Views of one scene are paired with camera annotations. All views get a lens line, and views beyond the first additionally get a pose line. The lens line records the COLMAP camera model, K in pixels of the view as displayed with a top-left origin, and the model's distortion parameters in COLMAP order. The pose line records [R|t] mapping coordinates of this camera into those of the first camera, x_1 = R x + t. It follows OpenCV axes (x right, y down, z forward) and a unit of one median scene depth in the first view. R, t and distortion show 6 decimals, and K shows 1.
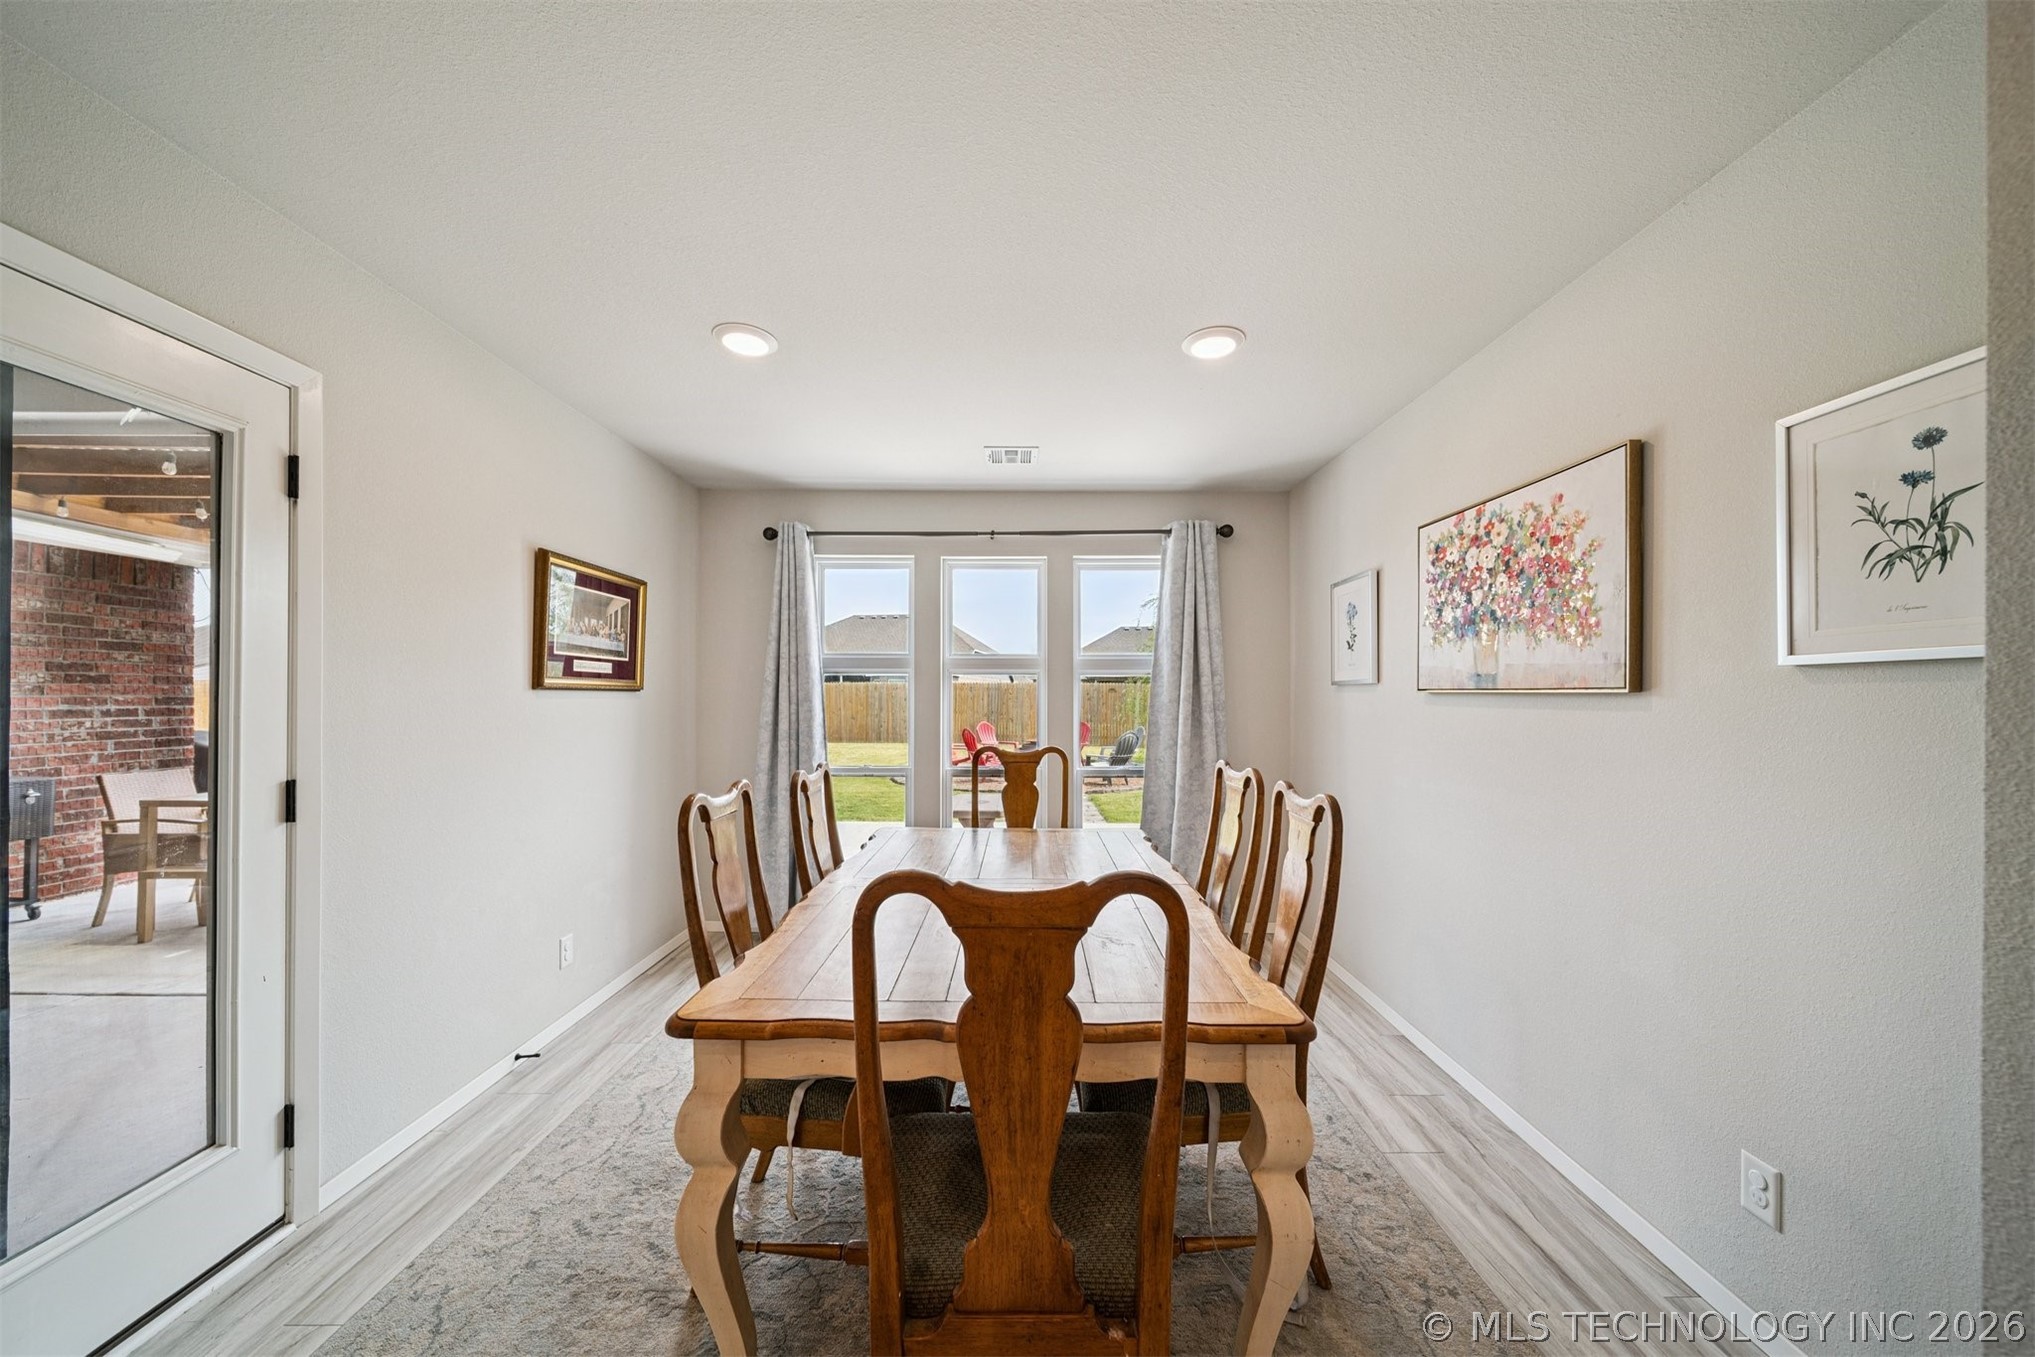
lens RADIAL K [[717.4, 0, 1024.0], [0, 717.4, 692.9], [0, 0, 1]] dist [-0.001171, -0.000269]
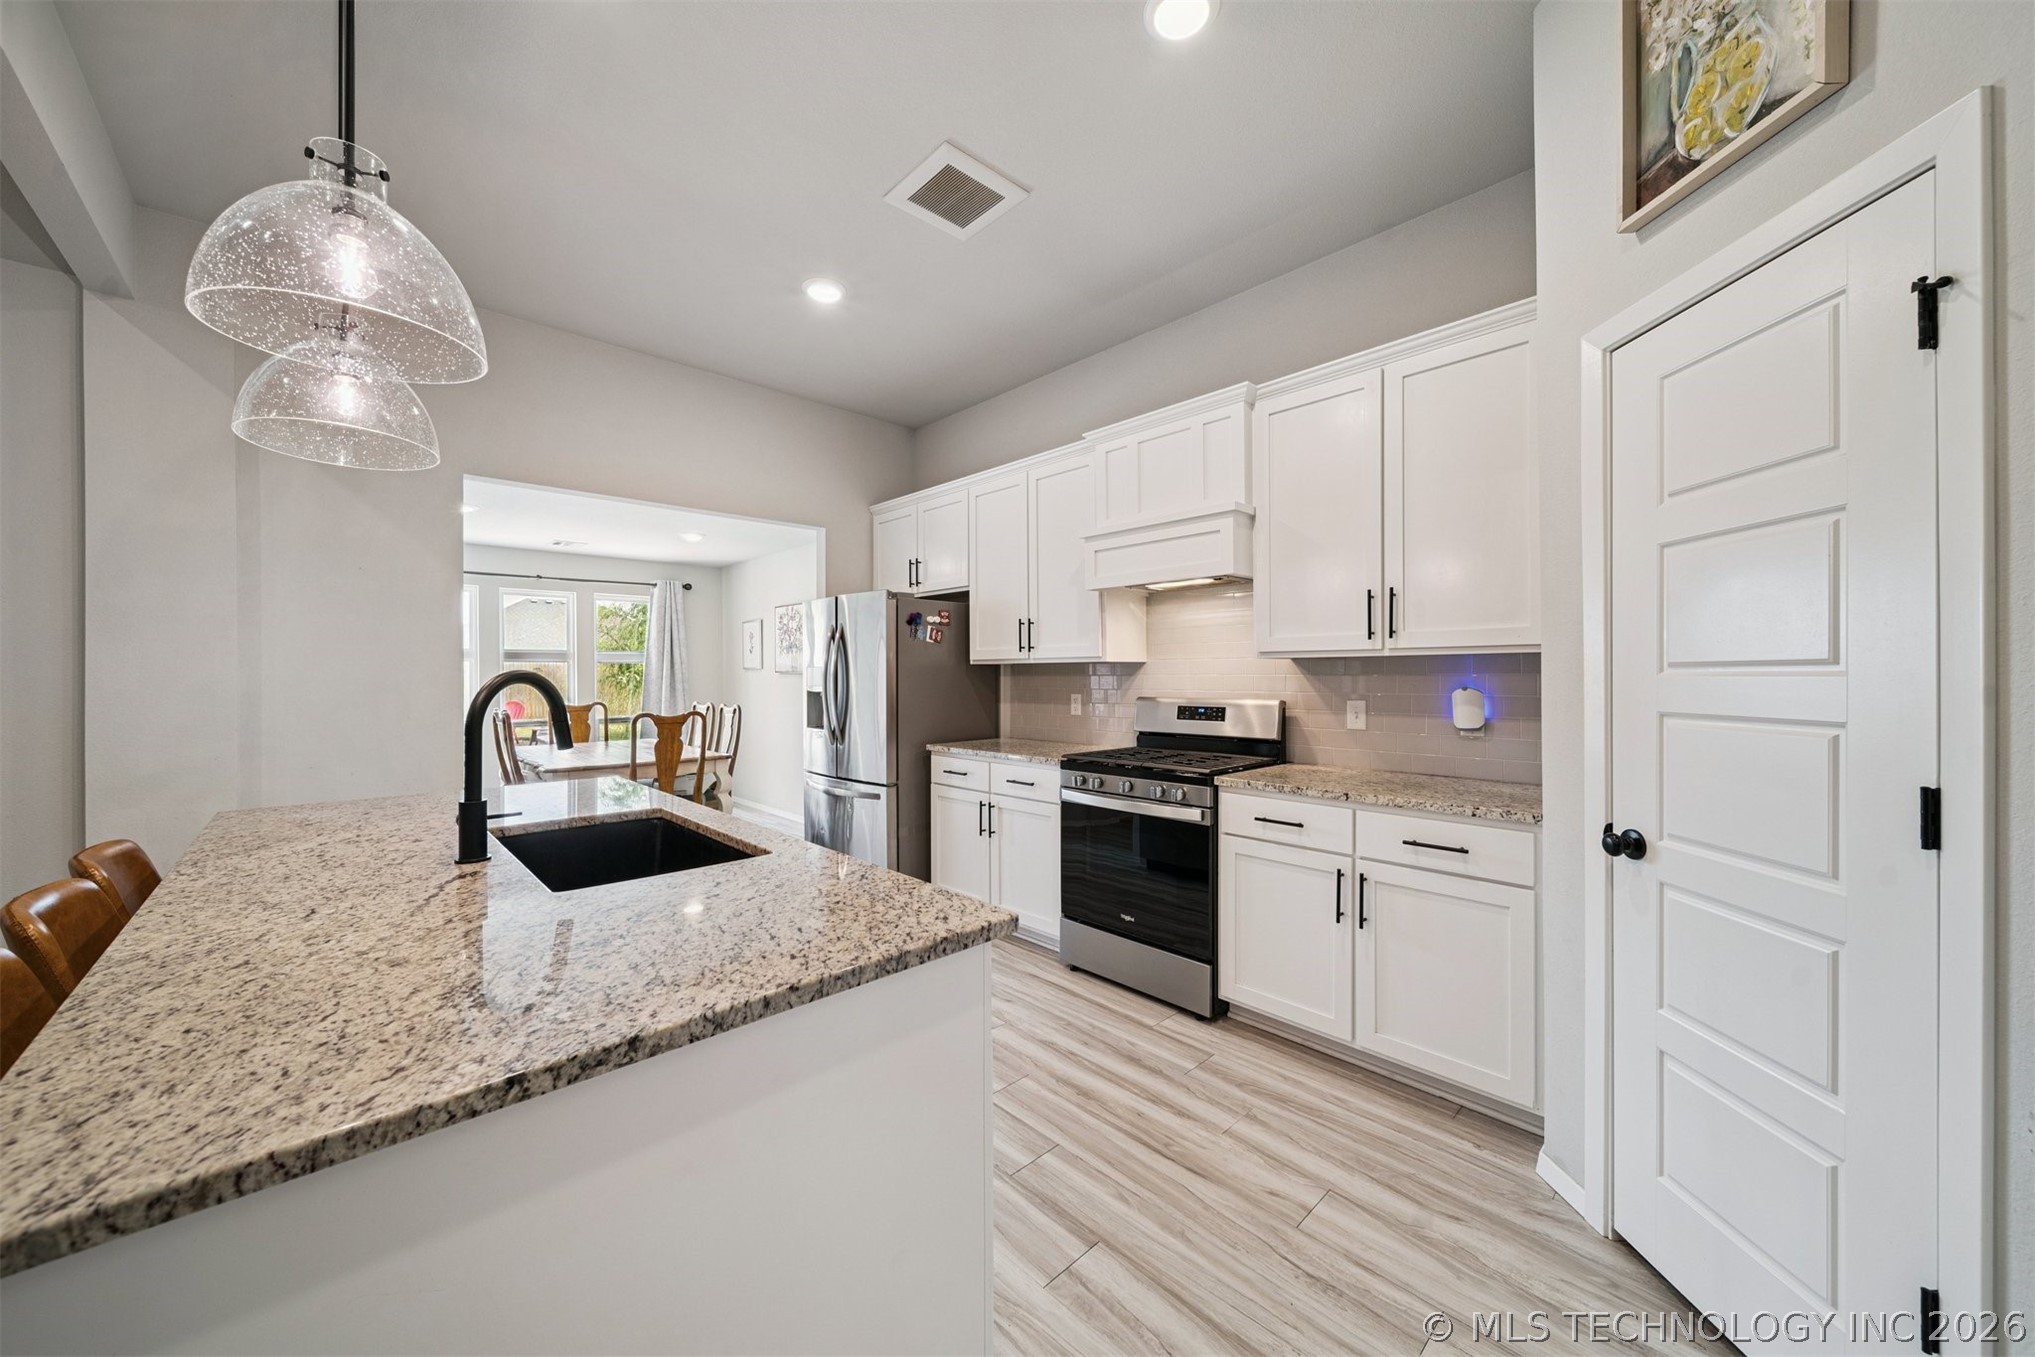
lens RADIAL K [[733.2, 0, 1017.5], [0, 733.2, 678.5], [0, 0, 1]] dist [-0.000023, -0.000069]
pose [[0.735492, -0.008226, 0.677483, -0.467233], [0.001320, 0.999942, 0.010708, -0.006157], [-0.677532, -0.006981, 0.735460, -1.206944]]
